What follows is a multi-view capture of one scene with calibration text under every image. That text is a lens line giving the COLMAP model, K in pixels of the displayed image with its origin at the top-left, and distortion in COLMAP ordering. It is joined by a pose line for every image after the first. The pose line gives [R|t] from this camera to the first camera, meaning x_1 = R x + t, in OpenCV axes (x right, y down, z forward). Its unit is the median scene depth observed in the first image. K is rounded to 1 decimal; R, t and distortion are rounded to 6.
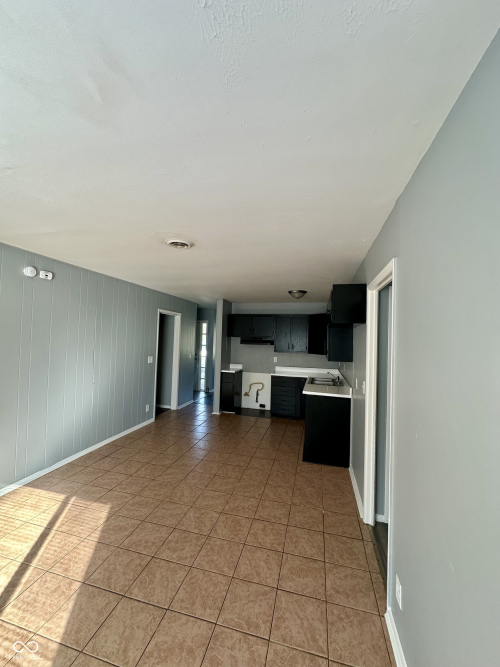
lens RADIAL K [[266.8, 0, 249.0], [0, 266.8, 332.4], [0, 0, 1]] dist [0.001601, -0.000050]
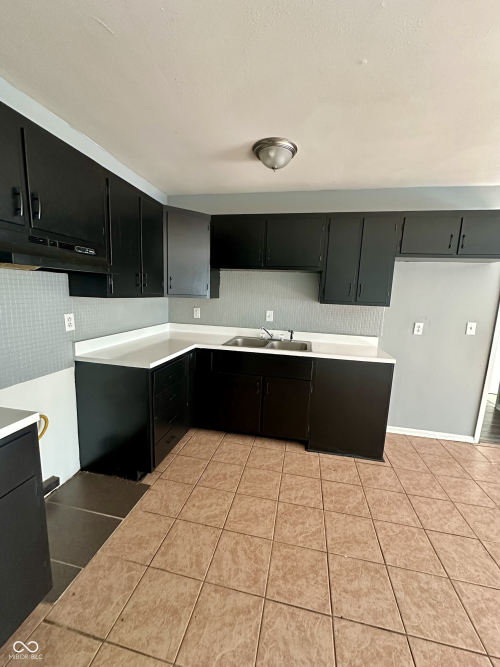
lens RADIAL K [[266.8, 0, 252.7], [0, 266.8, 332.8], [0, 0, 1]] dist [0.001601, -0.000050]
pose [[-0.057170, -0.181294, 0.981766, -0.506961], [-0.073753, 0.981454, 0.176941, 0.103020], [-0.995637, -0.062293, -0.069480, 1.889555]]
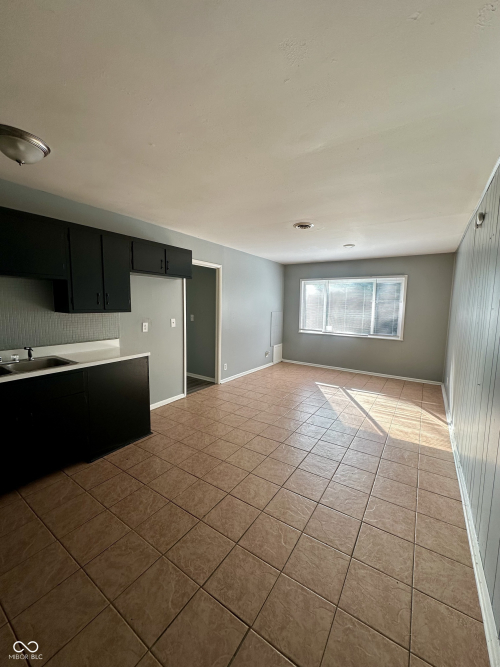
lens RADIAL K [[266.8, 0, 249.5], [0, 266.8, 332.2], [0, 0, 1]] dist [0.001601, -0.000050]
pose [[-0.943254, -0.080052, 0.322279, -0.455072], [-0.053788, 0.994524, 0.089603, 0.099379], [-0.327687, 0.067184, -0.942395, 2.272581]]
